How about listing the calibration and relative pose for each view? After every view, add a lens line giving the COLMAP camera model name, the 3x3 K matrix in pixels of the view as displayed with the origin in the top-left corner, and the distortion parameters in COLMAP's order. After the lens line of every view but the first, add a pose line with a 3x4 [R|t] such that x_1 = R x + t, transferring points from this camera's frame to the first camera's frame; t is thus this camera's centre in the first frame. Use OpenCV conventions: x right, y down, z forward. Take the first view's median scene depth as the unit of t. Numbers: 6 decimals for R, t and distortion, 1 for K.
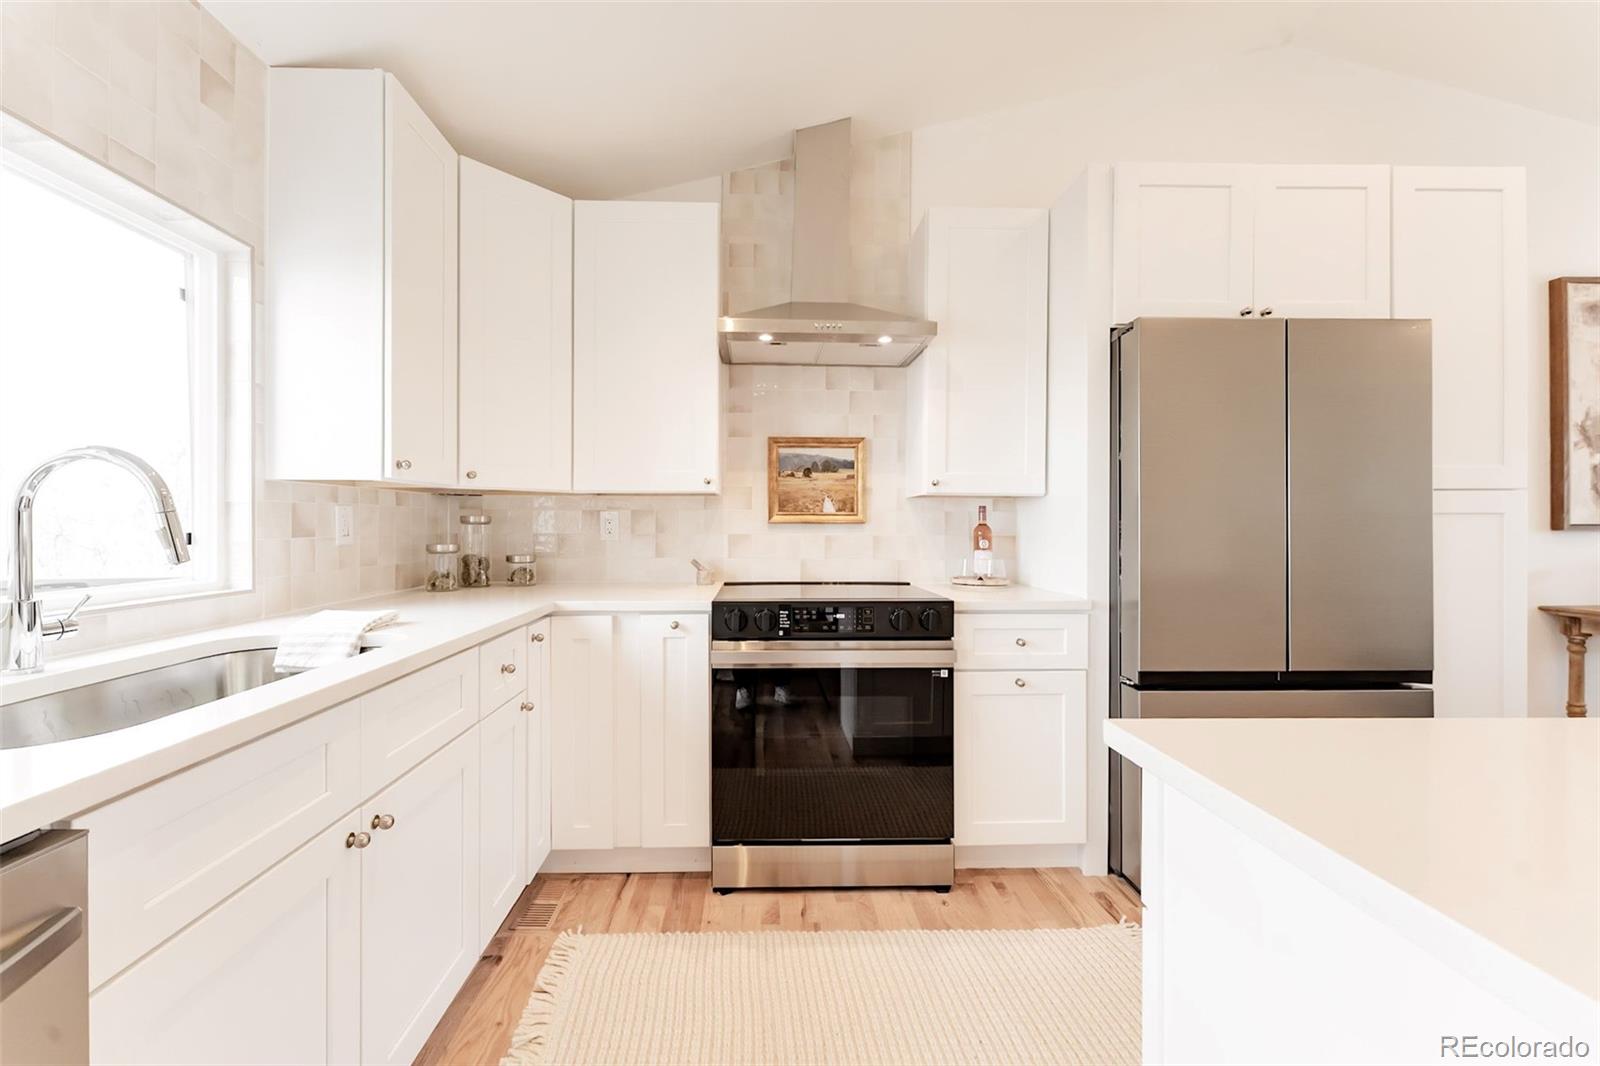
lens RADIAL K [[654.2, 0, 779.0], [0, 654.2, 525.6], [0, 0, 1]] dist [0.003053, -0.000359]
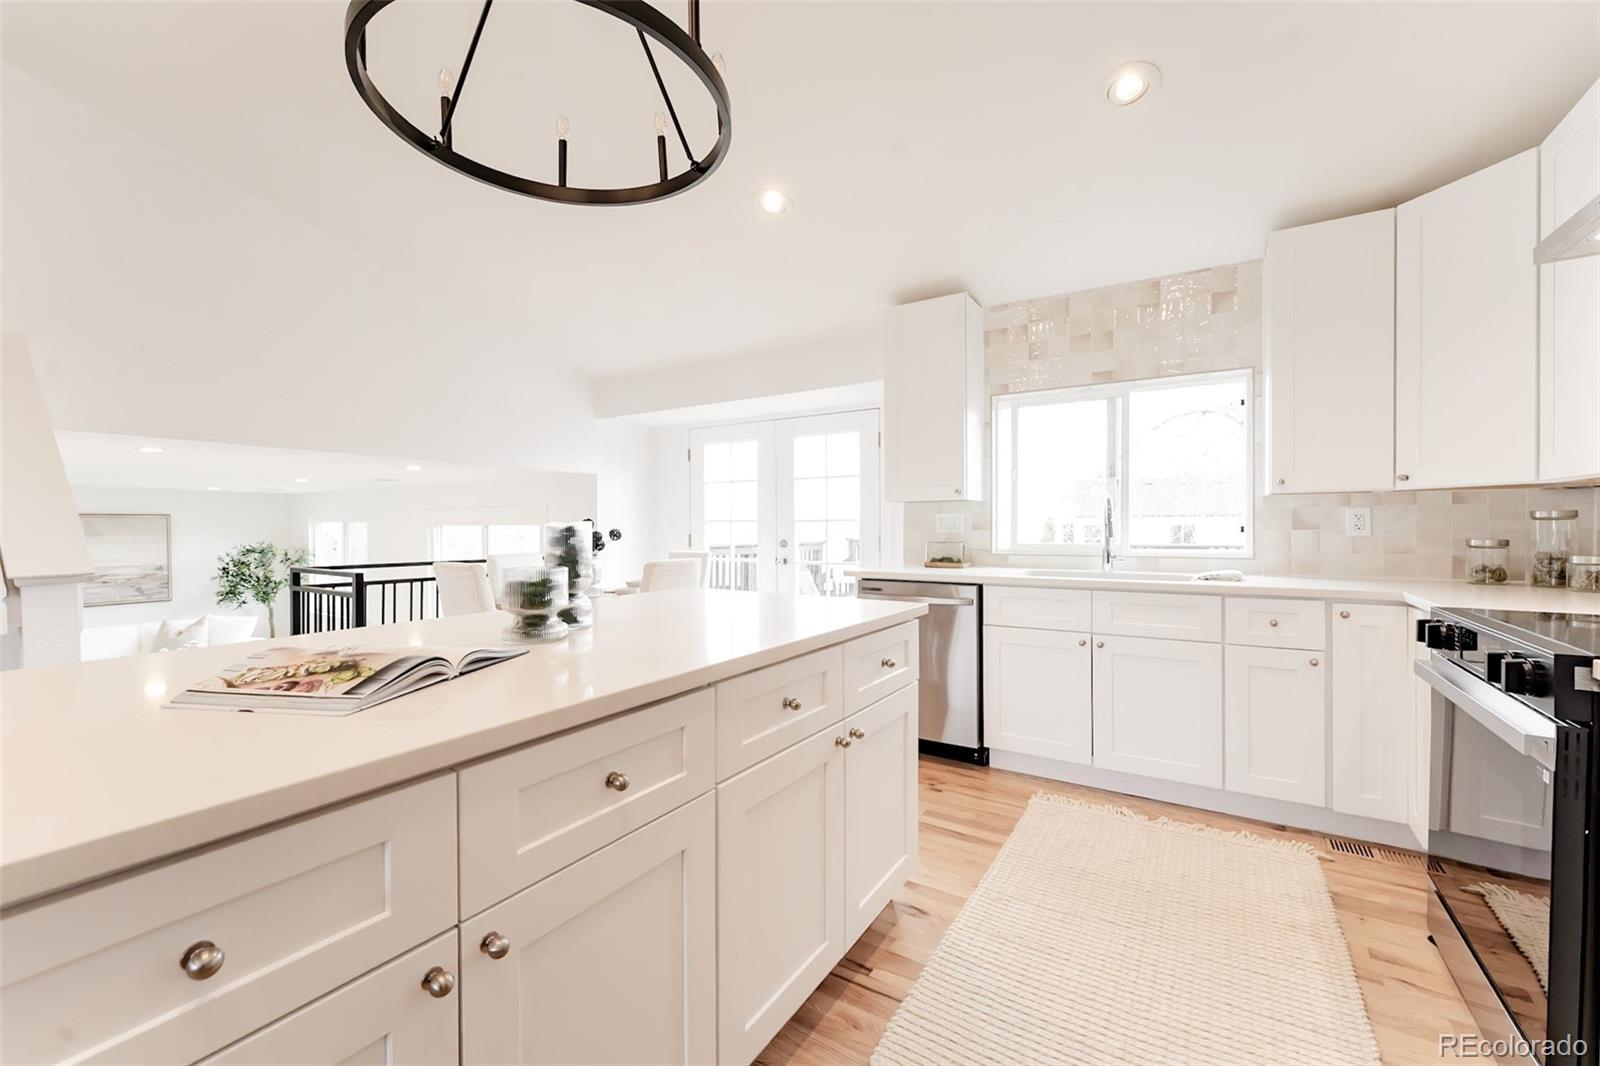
lens RADIAL K [[636.1, 0, 789.1], [0, 636.1, 528.5], [0, 0, 1]] dist [0.002011, 0.000094]
pose [[-0.578486, 0.006476, -0.815666, 0.945680], [0.002844, 0.999978, 0.005922, 0.002165], [0.815687, 0.001106, -0.578492, 0.678589]]
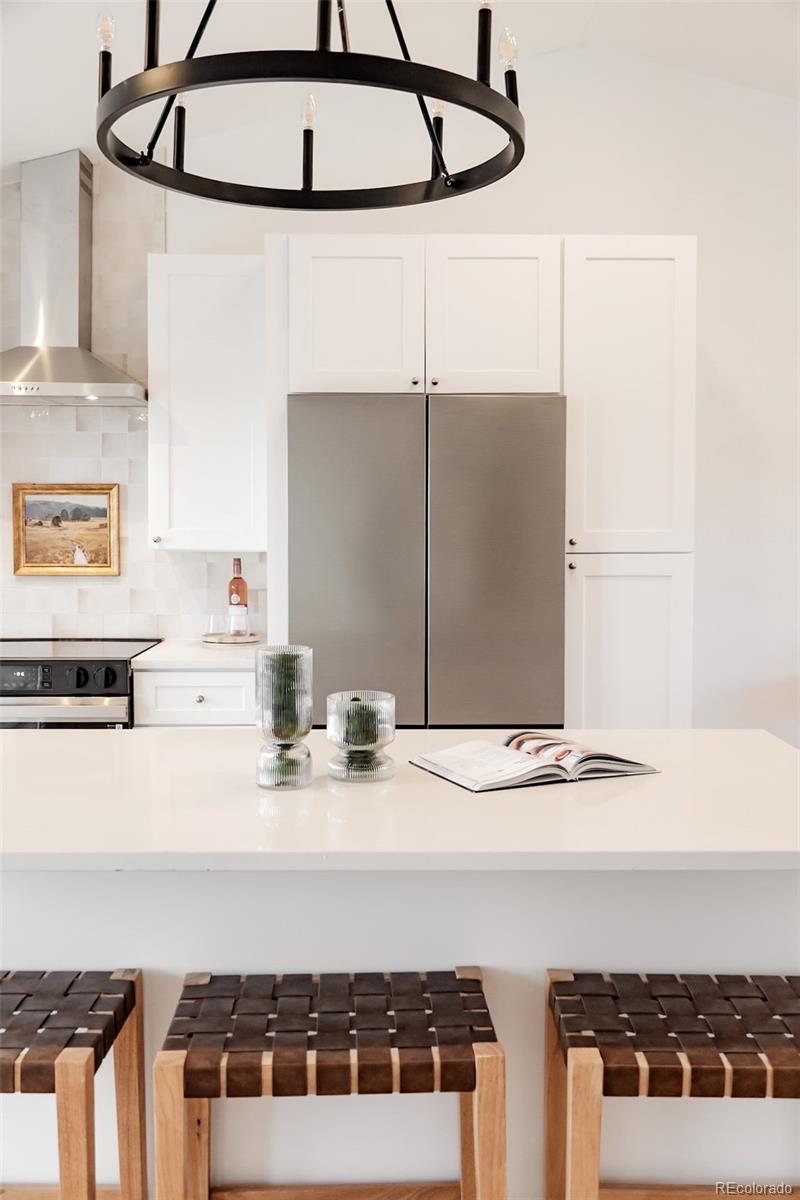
lens RADIAL K [[1184.7, 0, 416.5], [0, 1184.7, 575.5], [0, 0, 1]] dist [-0.006759, 0.016762]
pose [[0.999980, 0.000112, -0.006262, 0.644039], [0.000213, 0.998649, 0.051964, -0.103836], [0.006260, -0.051965, 0.998629, -0.778955]]
